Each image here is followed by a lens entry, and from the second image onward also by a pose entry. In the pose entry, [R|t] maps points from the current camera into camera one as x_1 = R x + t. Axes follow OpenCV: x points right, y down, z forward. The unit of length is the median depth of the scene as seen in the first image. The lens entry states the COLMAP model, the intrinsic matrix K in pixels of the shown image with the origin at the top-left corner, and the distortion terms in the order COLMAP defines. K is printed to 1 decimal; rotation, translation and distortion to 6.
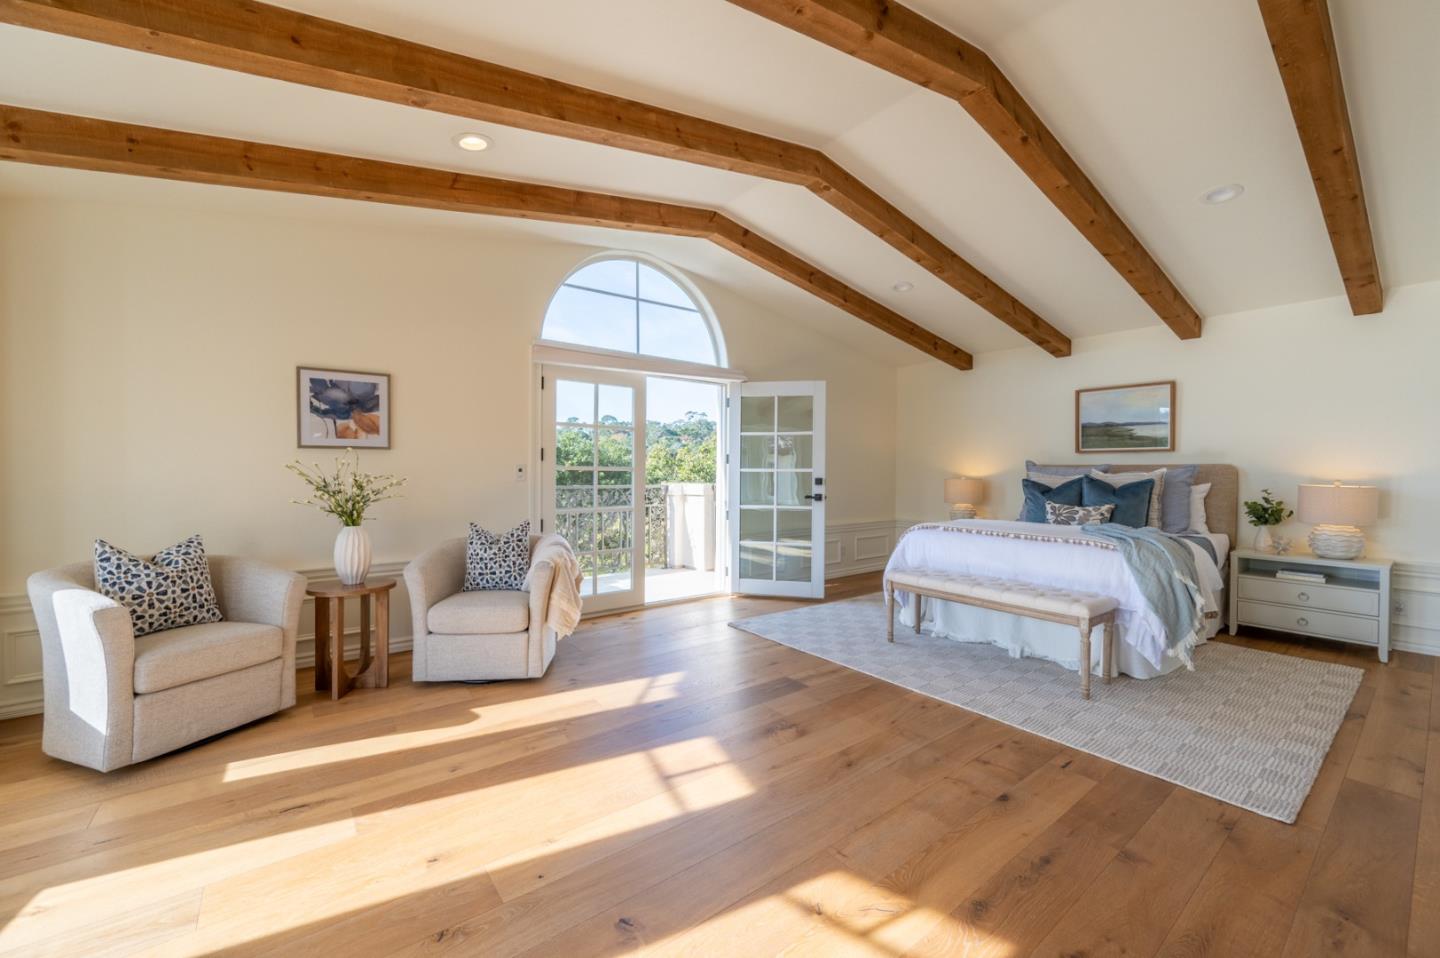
lens RADIAL K [[576.8, 0, 721.3], [0, 576.8, 485.8], [0, 0, 1]] dist [-0.001046, 0.000067]
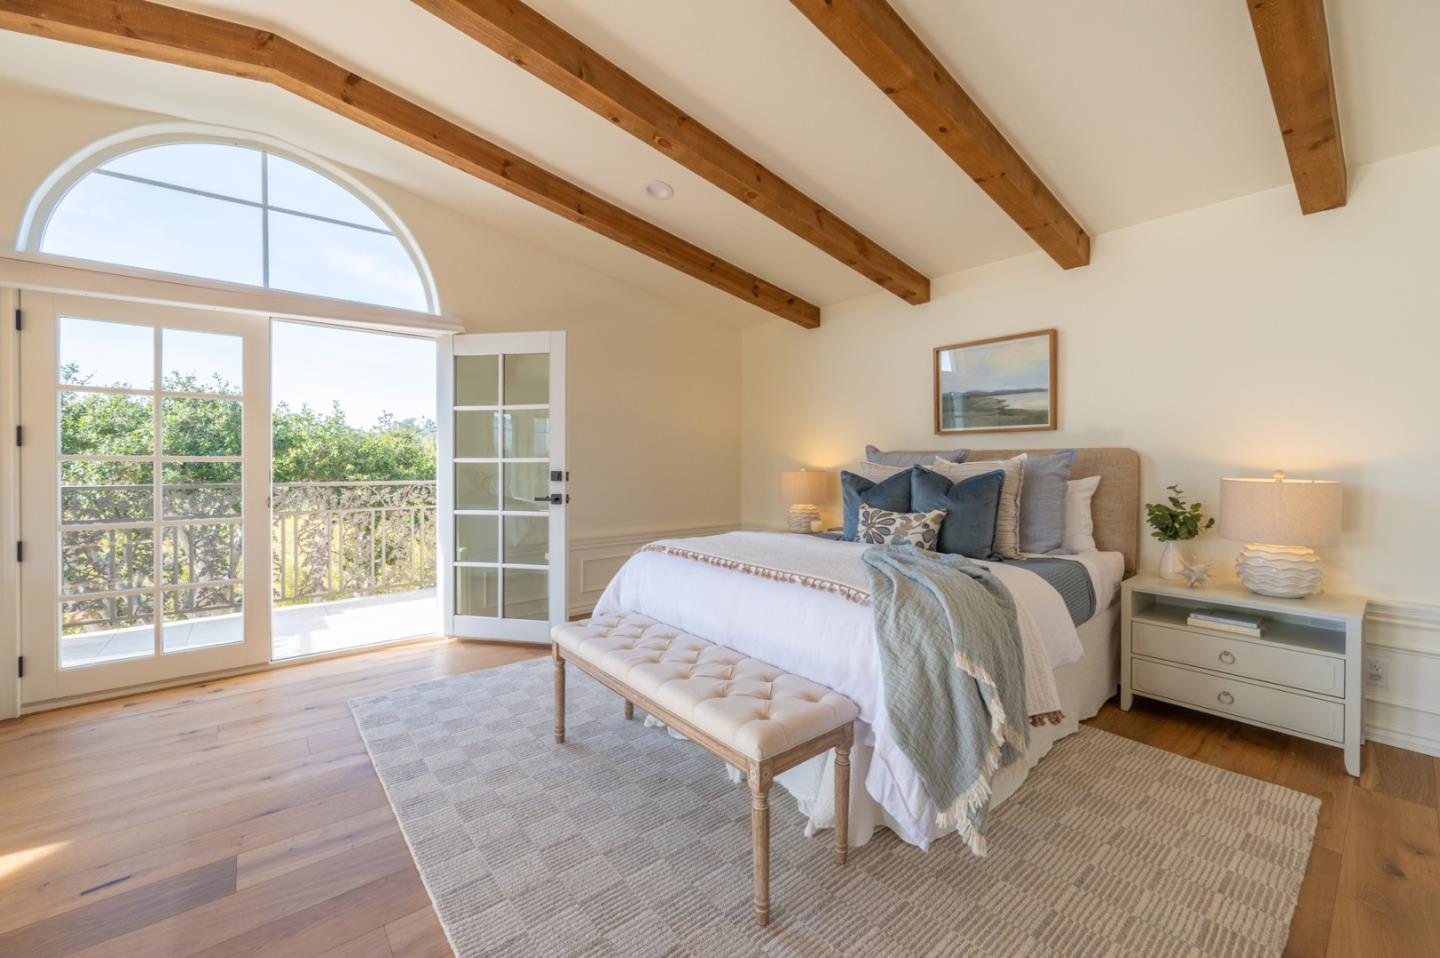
lens RADIAL K [[567.8, 0, 723.2], [0, 567.8, 476.8], [0, 0, 1]] dist [-0.001119, -0.000166]
pose [[0.999718, -0.005608, 0.023088, 0.405523], [0.005643, 0.999983, -0.001443, -0.005326], [-0.023079, 0.001572, 0.999732, 0.357420]]
